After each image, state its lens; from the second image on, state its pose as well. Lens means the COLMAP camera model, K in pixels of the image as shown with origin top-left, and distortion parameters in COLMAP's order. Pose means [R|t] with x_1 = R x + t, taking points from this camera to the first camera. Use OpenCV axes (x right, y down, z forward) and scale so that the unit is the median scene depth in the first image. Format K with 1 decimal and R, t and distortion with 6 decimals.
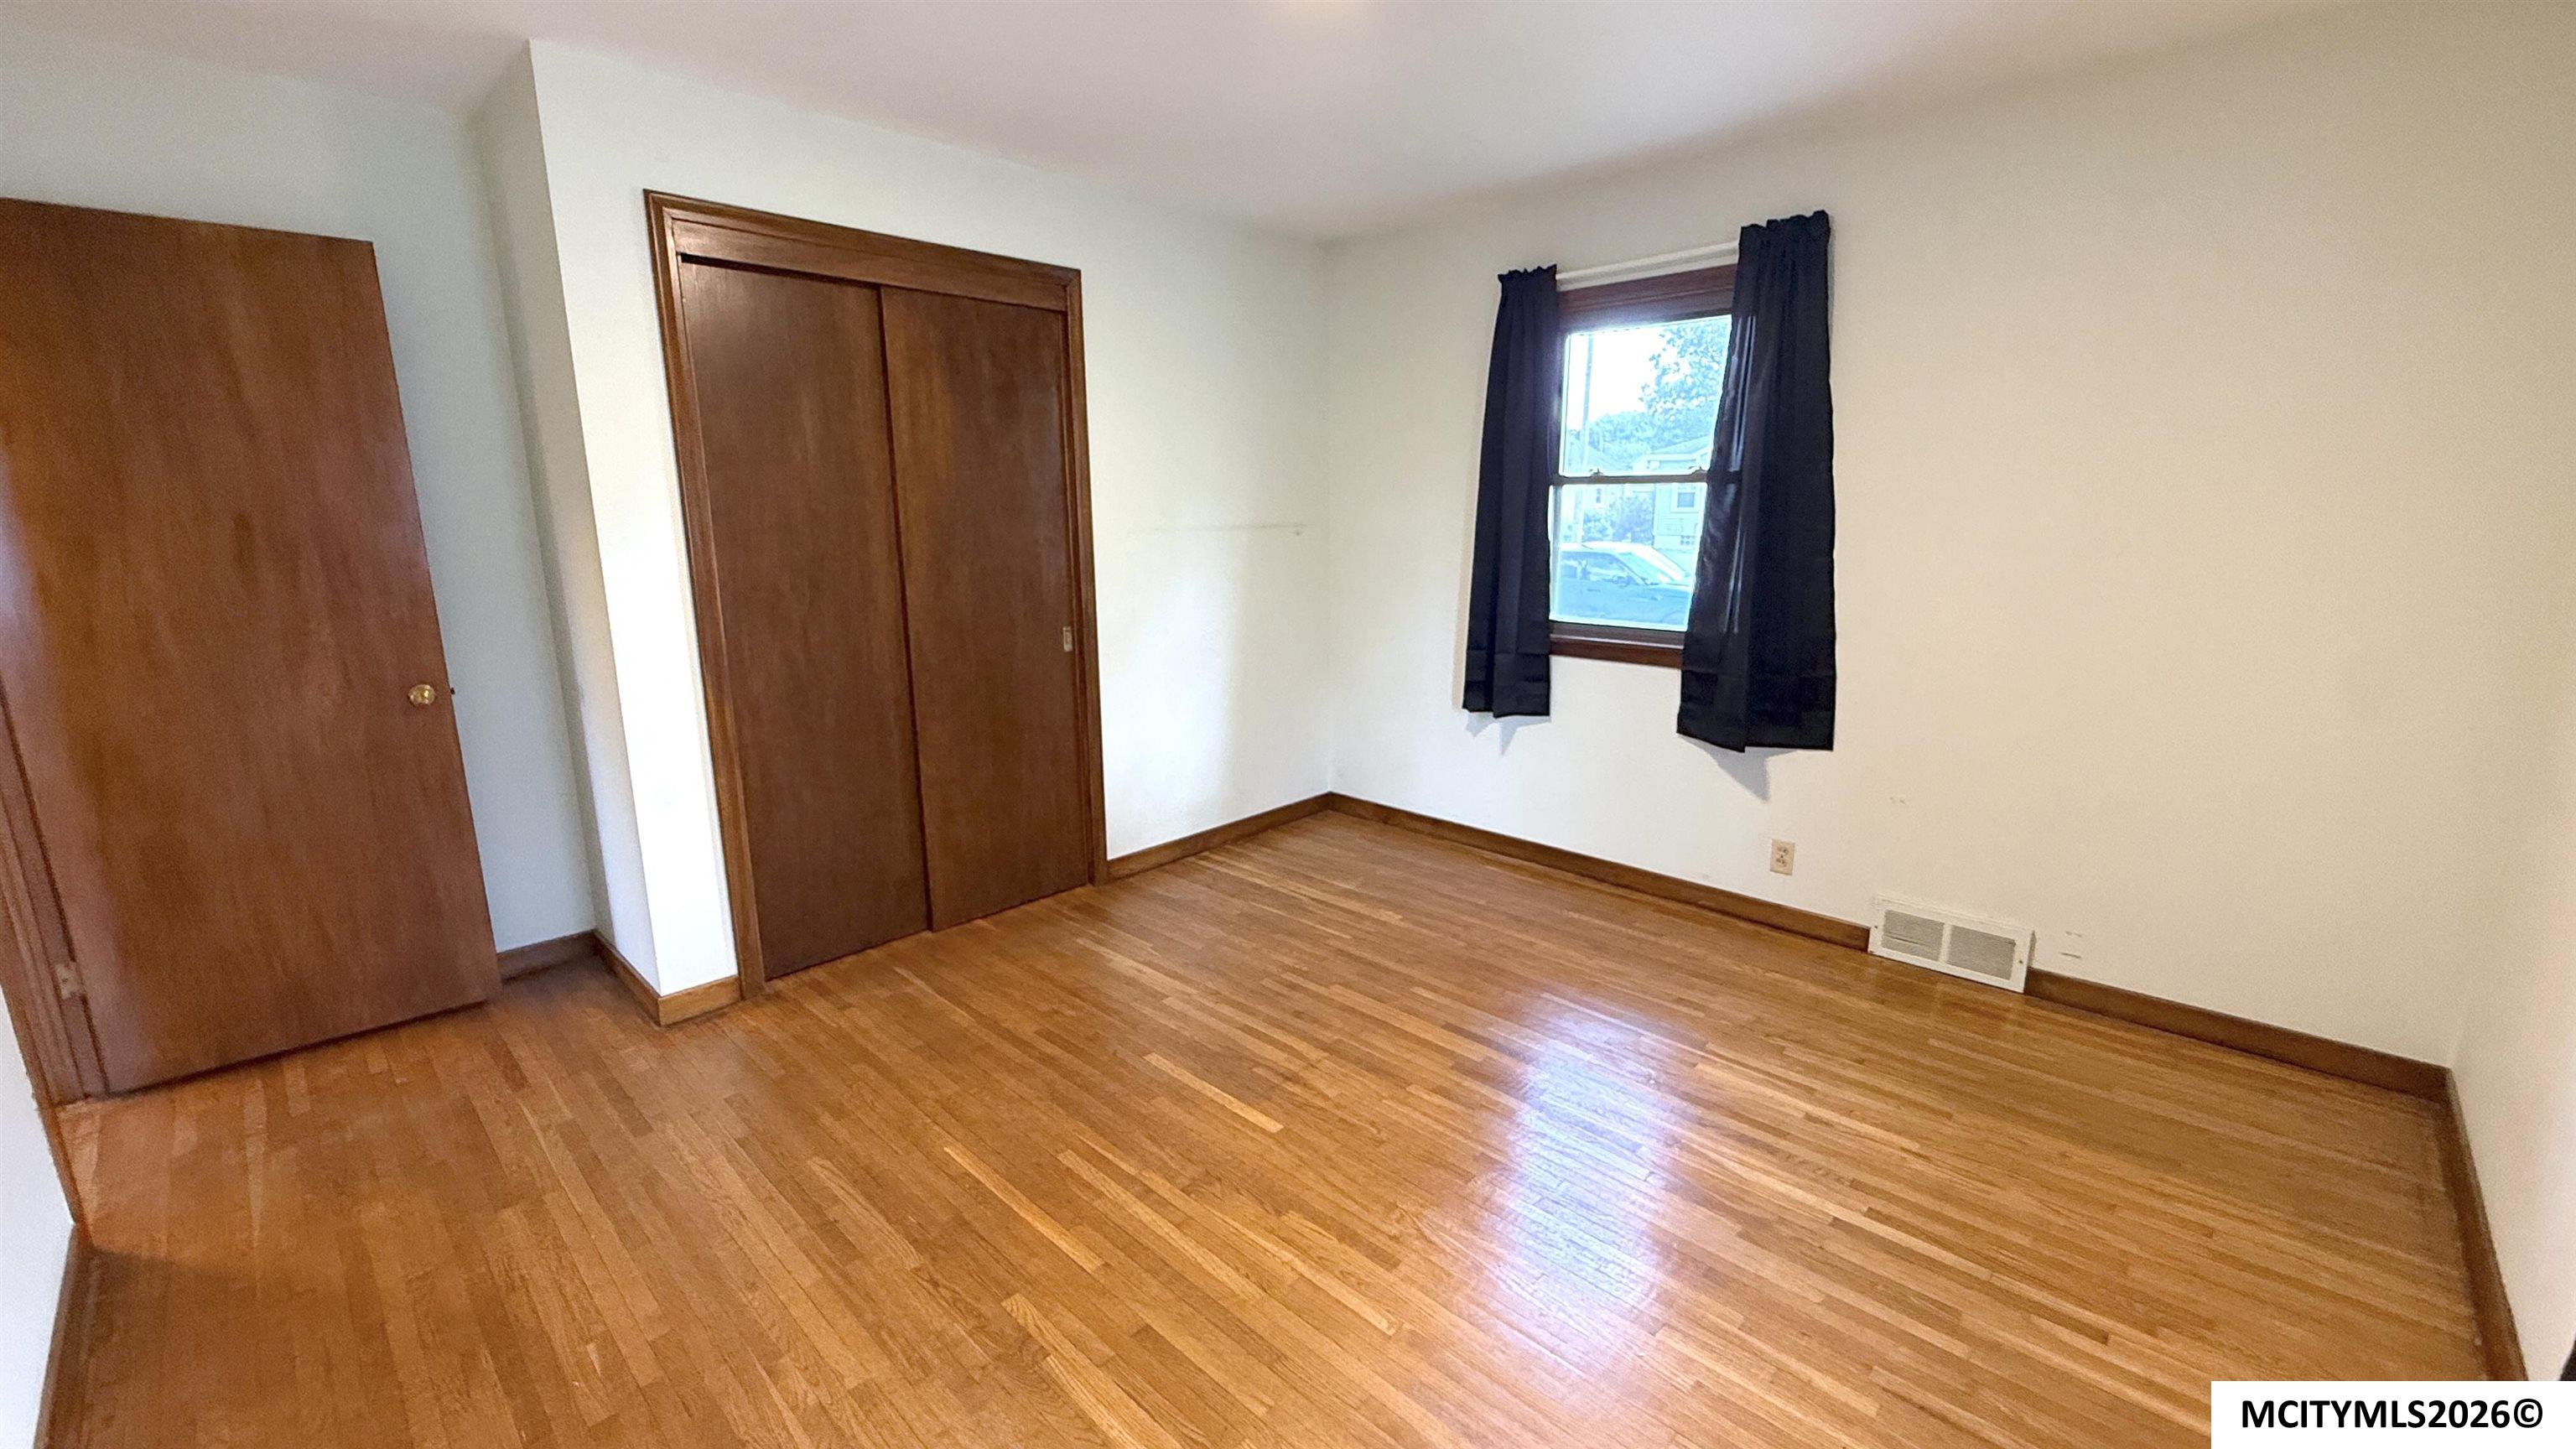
lens RADIAL K [[1028.1, 0, 1282.8], [0, 1028.1, 714.0], [0, 0, 1]] dist [0.002506, -0.000039]
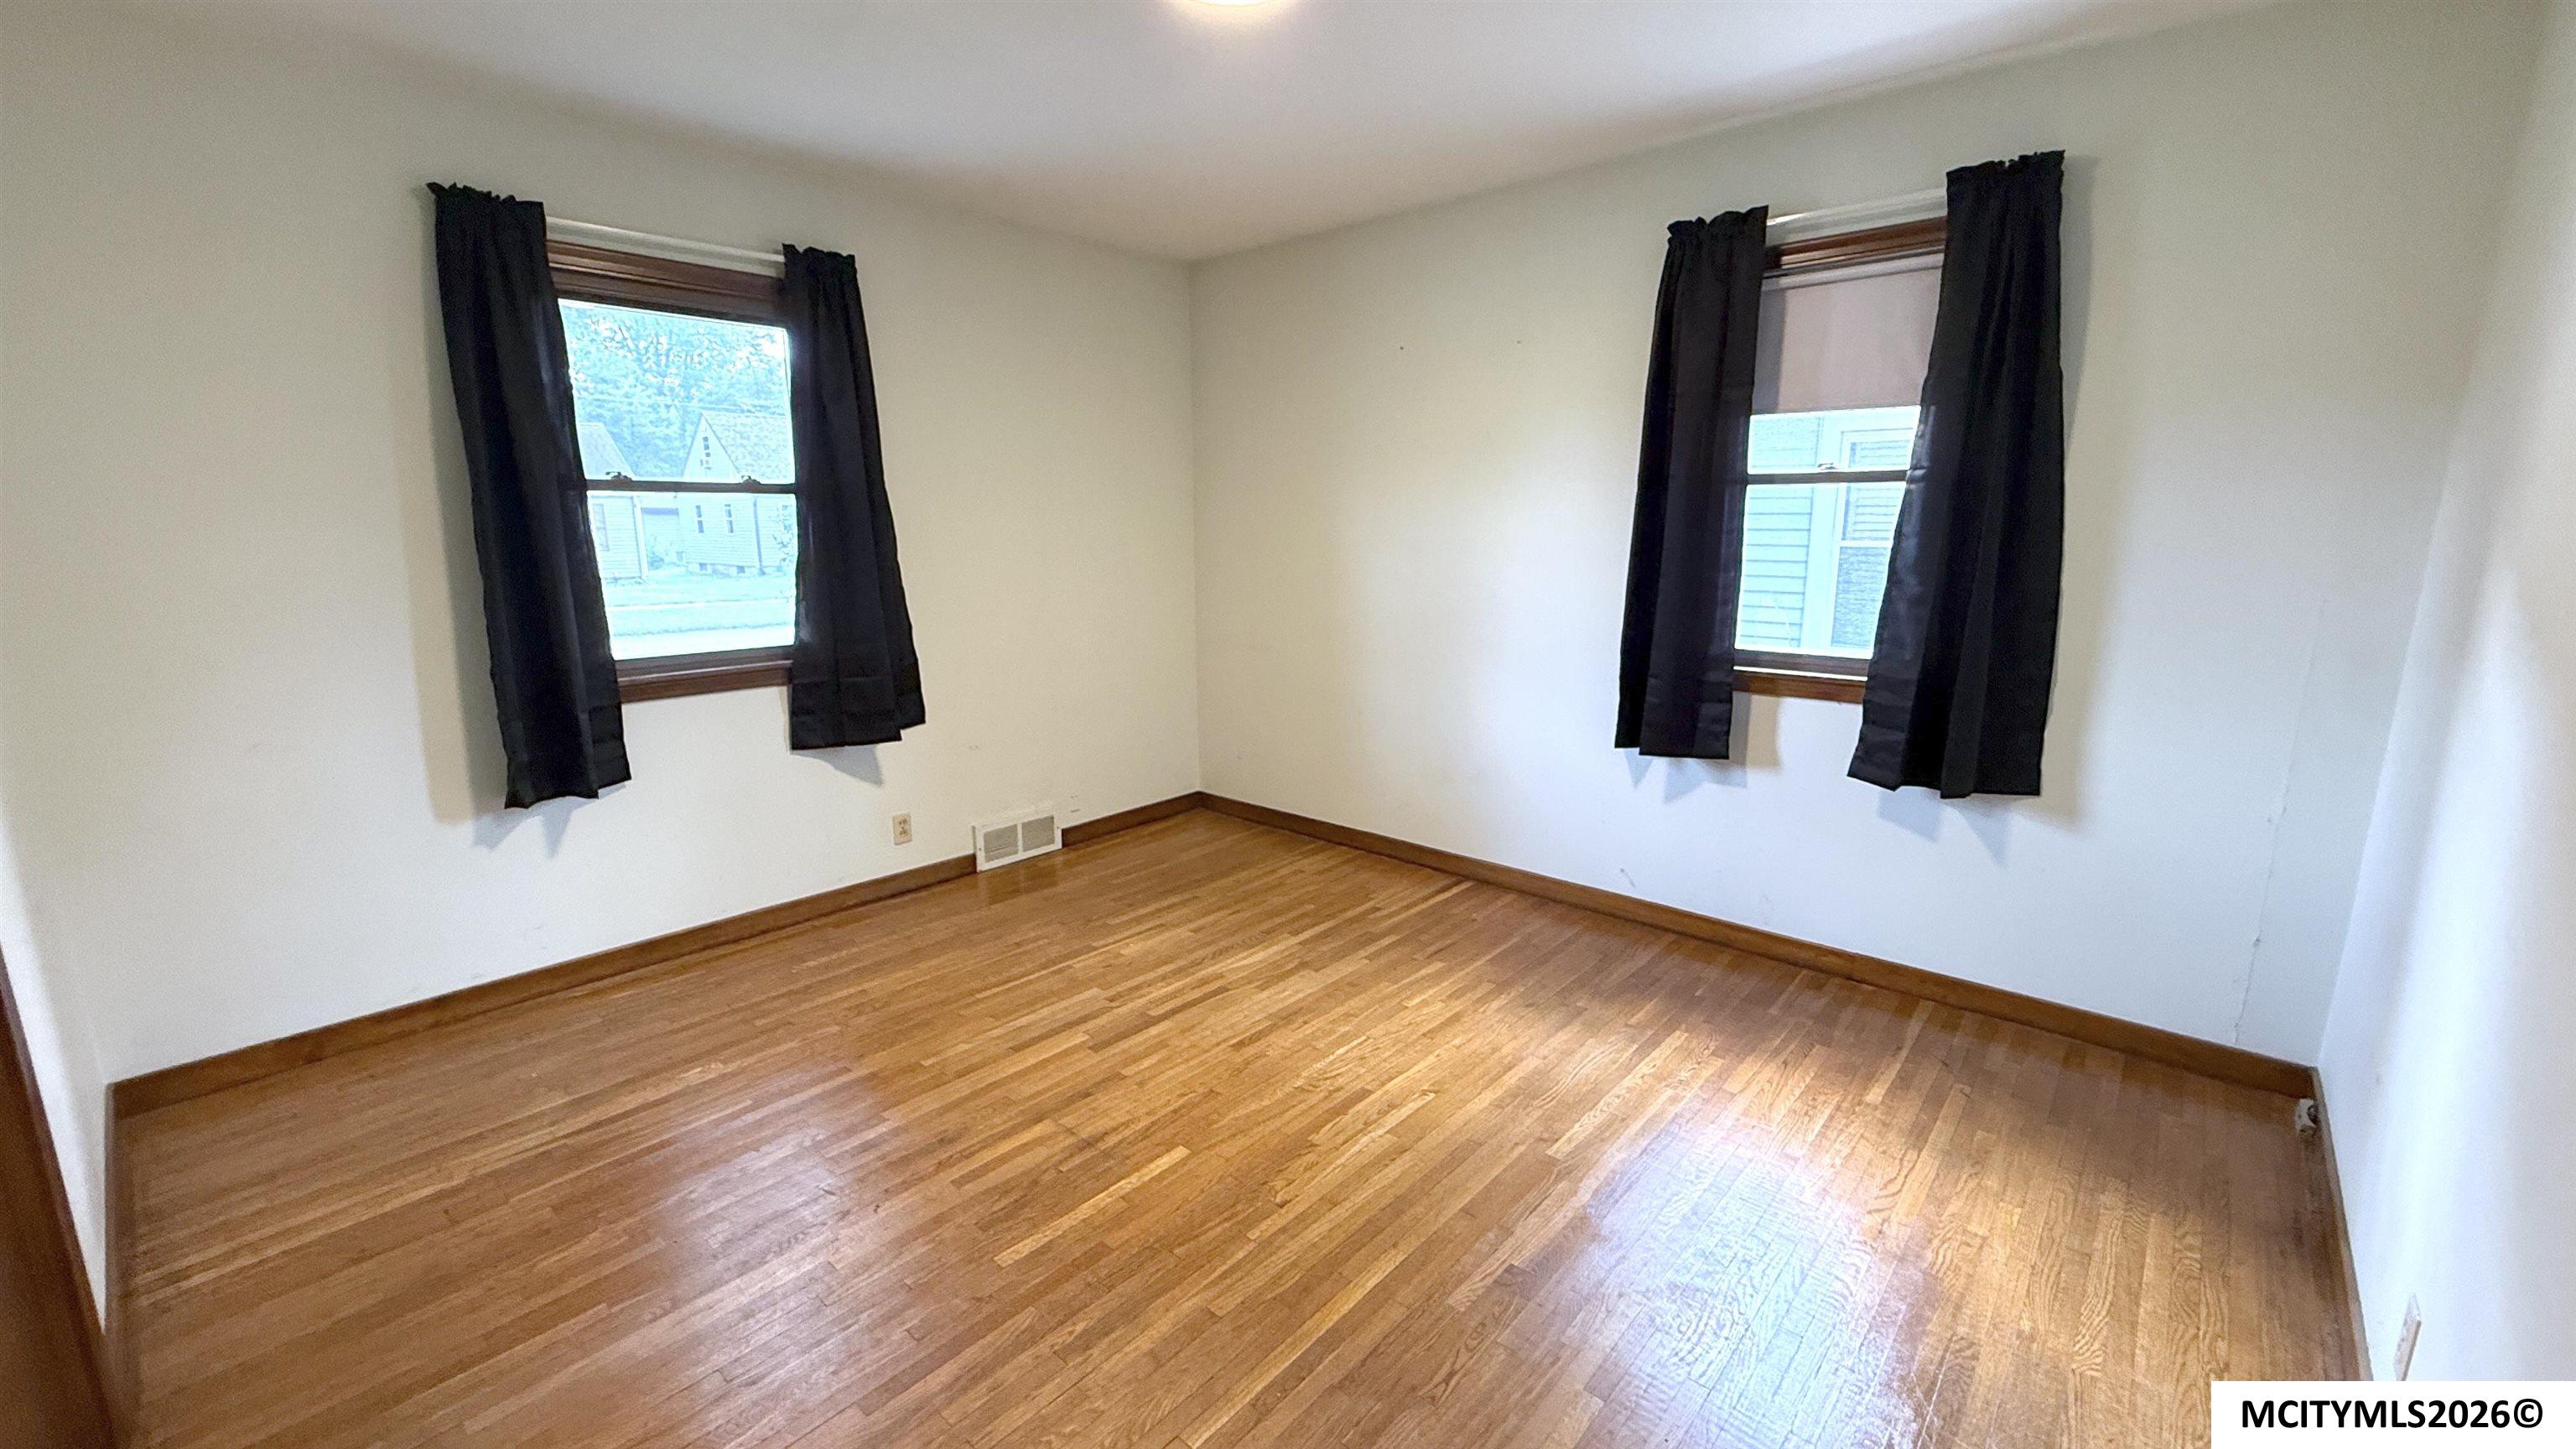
lens RADIAL K [[1028.1, 0, 1264.1], [0, 1028.1, 733.0], [0, 0, 1]] dist [0.002506, -0.000039]
pose [[-0.023399, -0.199568, 0.979605, -0.726657], [0.204934, 0.958107, 0.200084, -0.127444], [-0.978496, 0.205436, 0.018480, 0.679724]]
